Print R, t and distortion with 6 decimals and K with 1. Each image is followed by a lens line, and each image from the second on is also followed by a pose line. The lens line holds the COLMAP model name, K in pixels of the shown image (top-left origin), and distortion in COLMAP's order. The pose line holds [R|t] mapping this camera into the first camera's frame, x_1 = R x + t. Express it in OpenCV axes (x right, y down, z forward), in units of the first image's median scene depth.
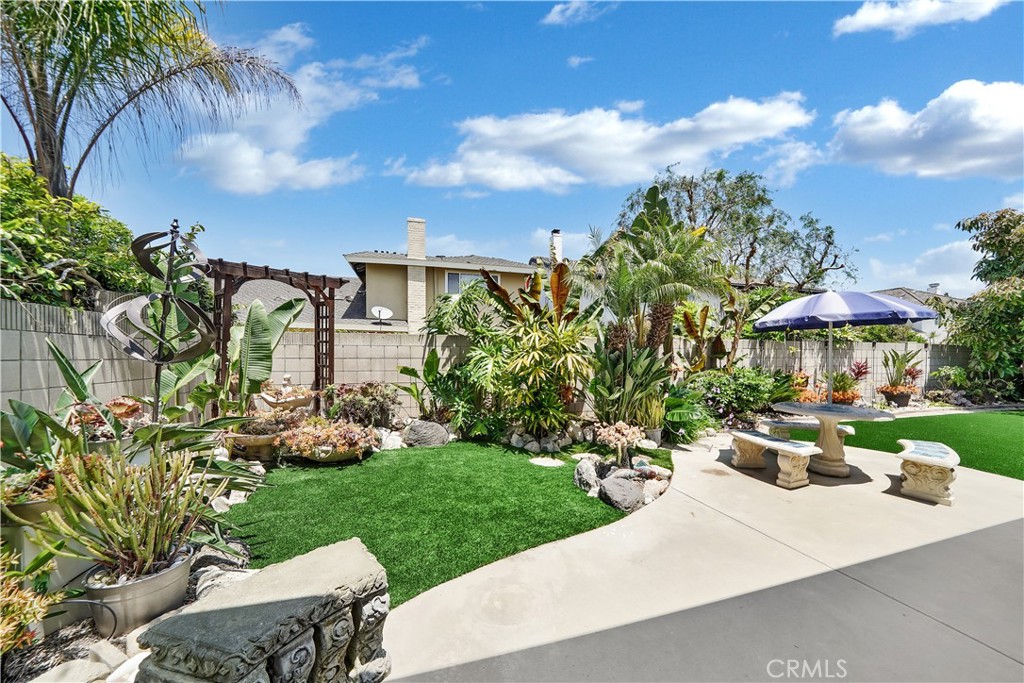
lens RADIAL K [[379.5, 0, 534.7], [0, 379.5, 351.3], [0, 0, 1]] dist [-0.002250, -0.000098]
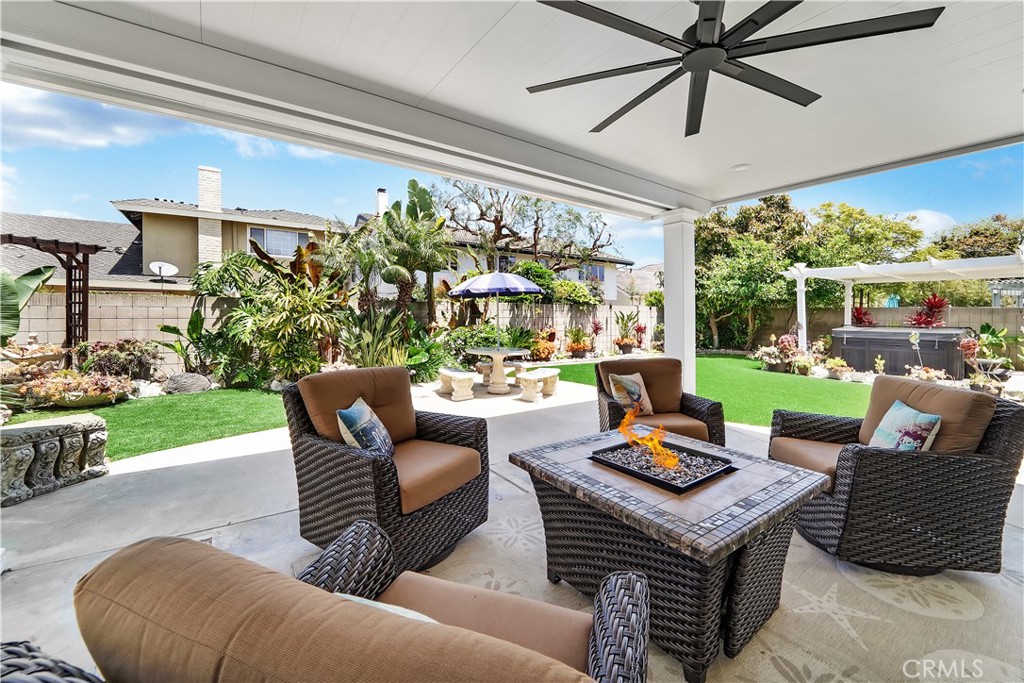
lens RADIAL K [[410.5, 0, 512.2], [0, 410.5, 310.5], [0, 0, 1]] dist [-0.007912, -0.000060]
pose [[0.955090, 0.001864, 0.296309, 0.286909], [-0.000137, 0.999983, -0.005848, 0.003155], [-0.296315, 0.005545, 0.955074, -0.475371]]
